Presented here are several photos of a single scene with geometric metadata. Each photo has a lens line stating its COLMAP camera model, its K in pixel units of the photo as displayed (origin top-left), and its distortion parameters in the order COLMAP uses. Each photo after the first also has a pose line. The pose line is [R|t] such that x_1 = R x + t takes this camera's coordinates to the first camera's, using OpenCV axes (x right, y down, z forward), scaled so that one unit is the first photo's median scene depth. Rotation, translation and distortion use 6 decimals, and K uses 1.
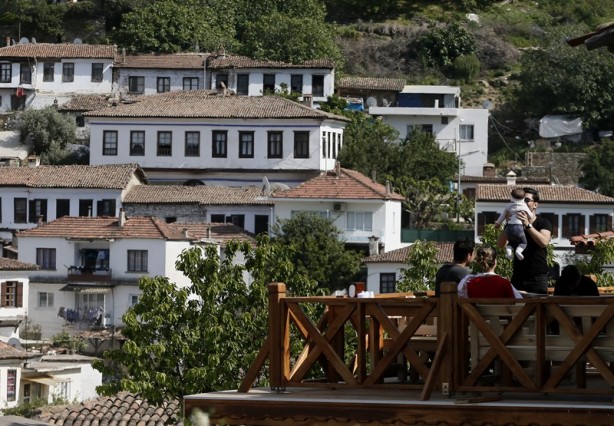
lens RADIAL K [[2602.1, 0, 307.0], [0, 2602.1, 213.0], [0, 0, 1]] dist [0.173967, -0.192610]
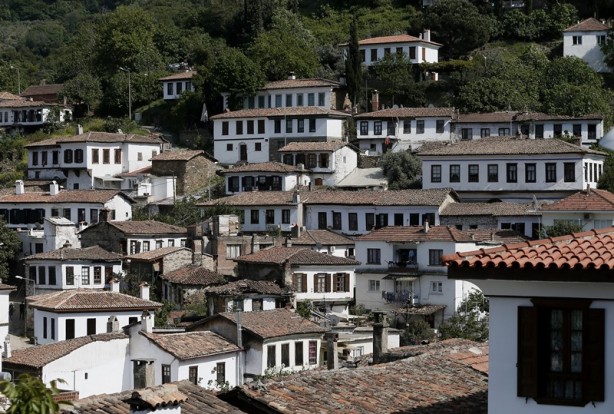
lens RADIAL K [[1556.4, 0, 307.0], [0, 1556.4, 207.0], [0, 0, 1]] dist [-0.120054, -0.344986]
pose [[0.975278, -0.014412, -0.220509, 0.043467], [0.012359, 0.999866, -0.010691, -0.000372], [0.220634, 0.007701, 0.975326, 0.152162]]
